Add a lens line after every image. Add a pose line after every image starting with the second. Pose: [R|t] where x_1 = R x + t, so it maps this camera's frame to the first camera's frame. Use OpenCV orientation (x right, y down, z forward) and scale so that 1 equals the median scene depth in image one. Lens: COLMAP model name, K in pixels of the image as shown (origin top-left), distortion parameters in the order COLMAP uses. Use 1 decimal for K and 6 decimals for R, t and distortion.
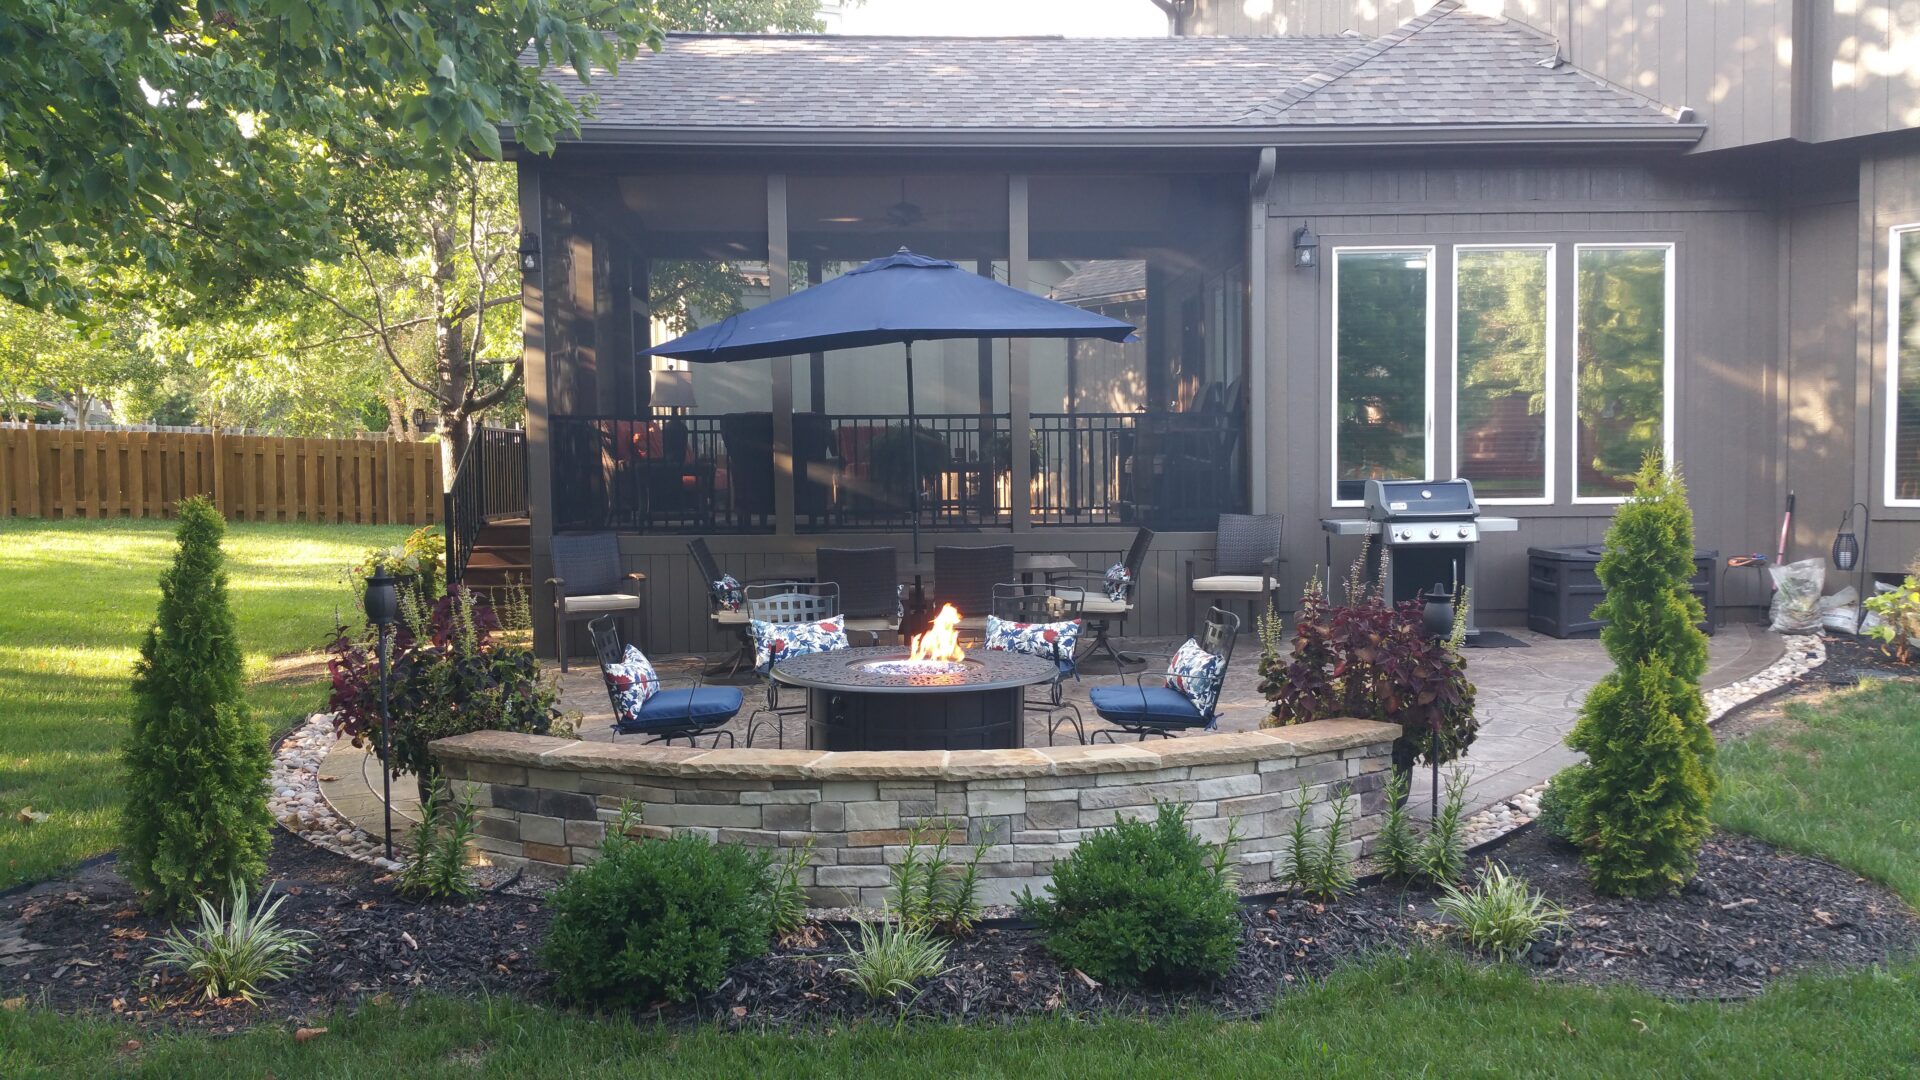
lens RADIAL K [[1565.8, 0, 963.7], [0, 1565.8, 516.1], [0, 0, 1]] dist [0.093883, -0.188913]
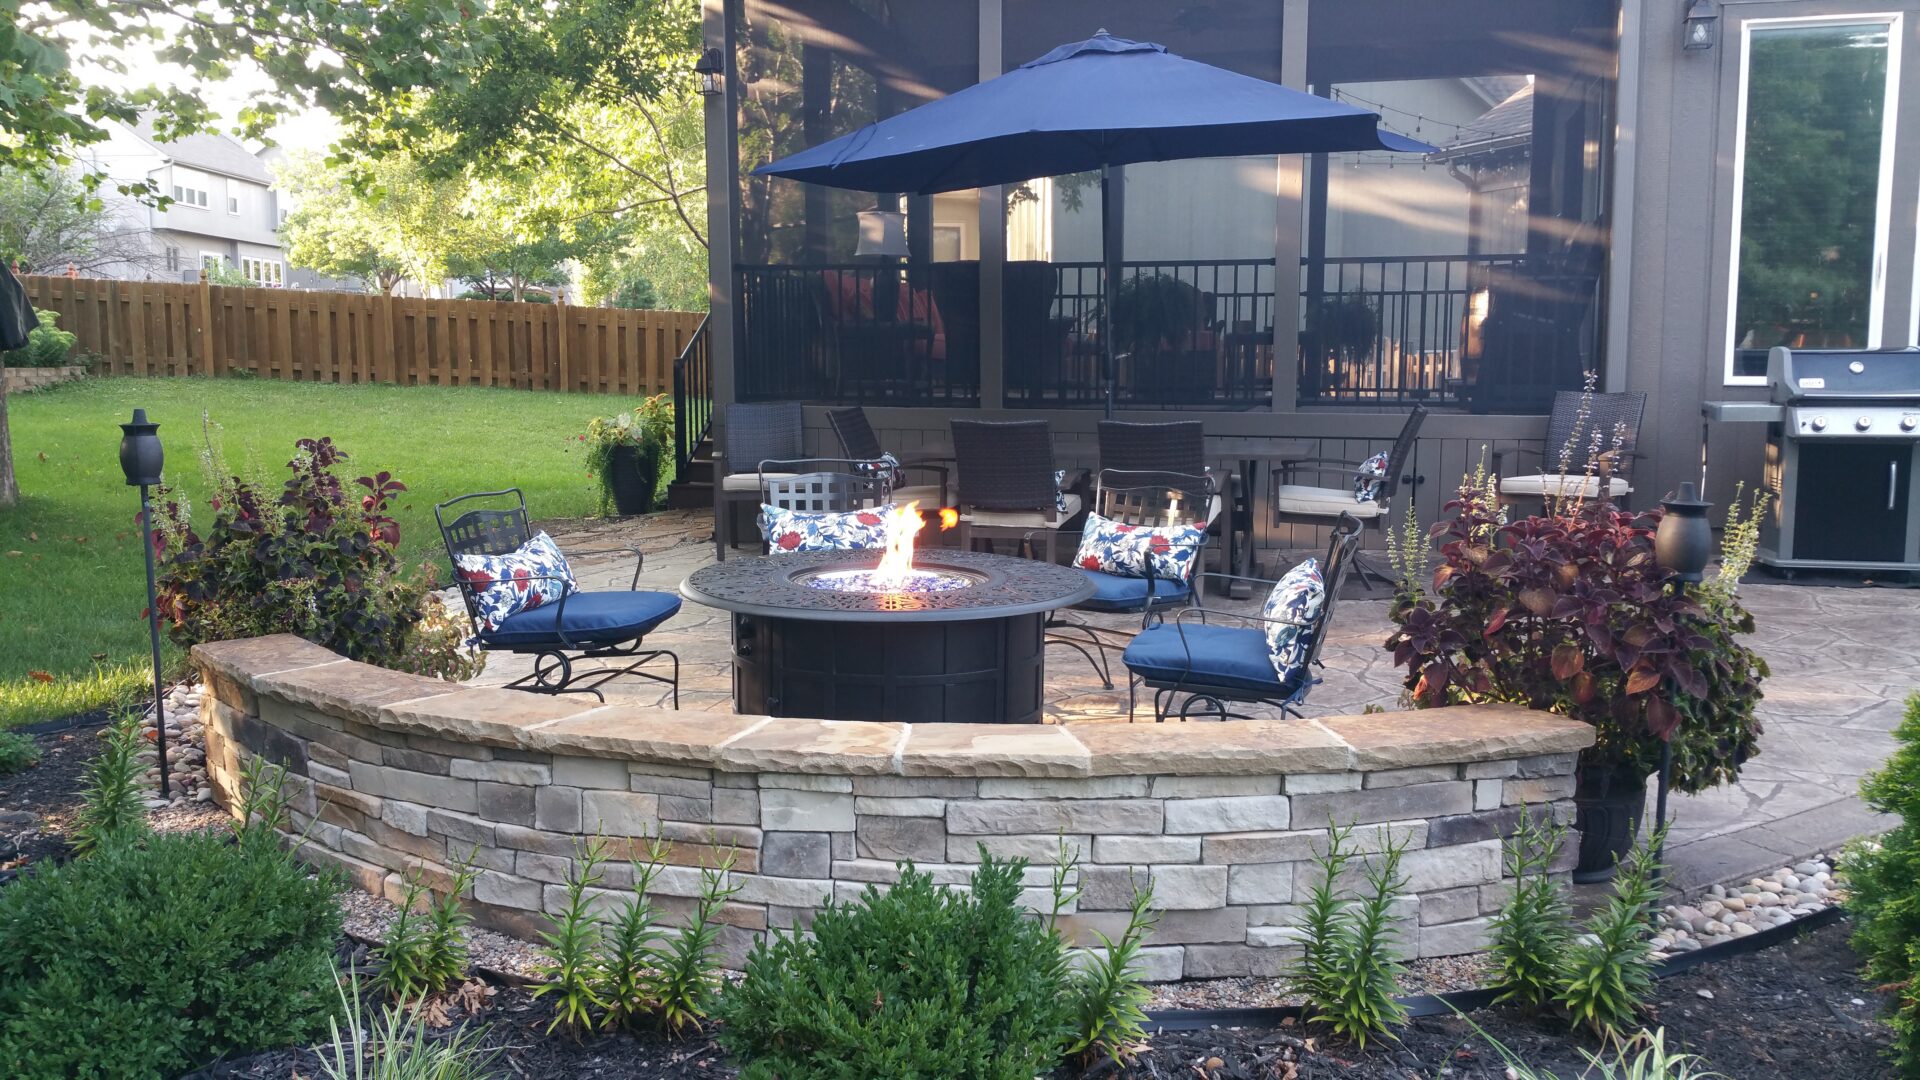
lens RADIAL K [[1558.5, 0, 960.0], [0, 1558.5, 540.0], [0, 0, 1]] dist [0.136358, -0.297421]
pose [[0.956580, 0.045540, -0.287889, 0.205729], [-0.021620, 0.996084, 0.085727, 0.019353], [0.290666, -0.075780, 0.953819, 0.364814]]
